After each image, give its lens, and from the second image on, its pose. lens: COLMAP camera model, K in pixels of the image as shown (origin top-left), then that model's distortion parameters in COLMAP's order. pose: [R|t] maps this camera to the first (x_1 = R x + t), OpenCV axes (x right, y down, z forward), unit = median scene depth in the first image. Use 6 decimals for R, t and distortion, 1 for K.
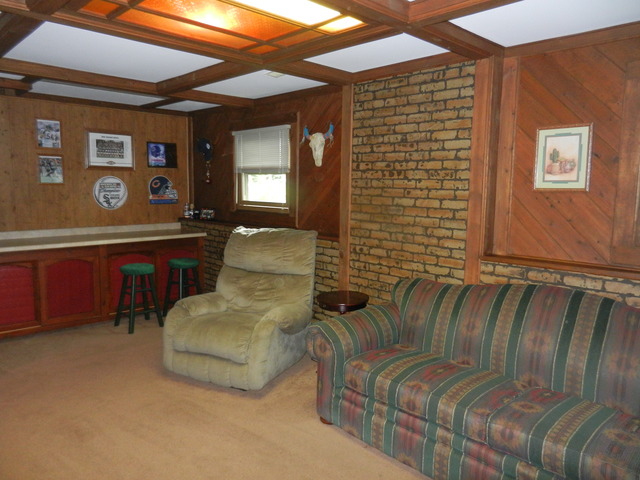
lens RADIAL K [[465.8, 0, 320.0], [0, 465.8, 240.0], [0, 0, 1]] dist [-0.005867, 0.003331]
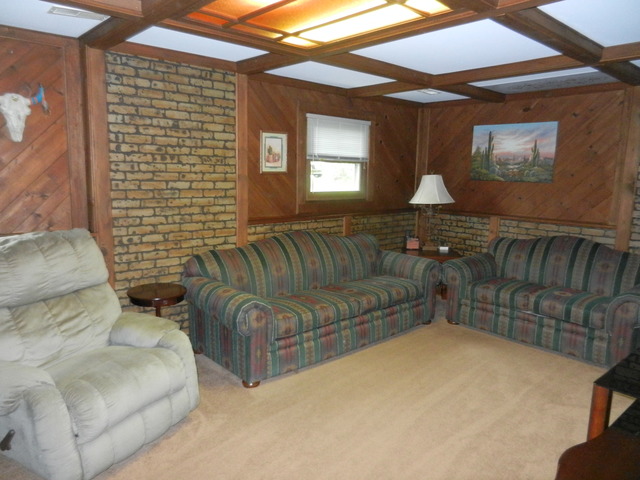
lens RADIAL K [[465.8, 0, 320.0], [0, 465.8, 240.0], [0, 0, 1]] dist [-0.005867, 0.003331]
pose [[0.041165, -0.156388, 0.986838, -0.892552], [0.103826, 0.982997, 0.151448, -0.088549], [-0.993743, 0.096225, 0.056702, 0.652442]]
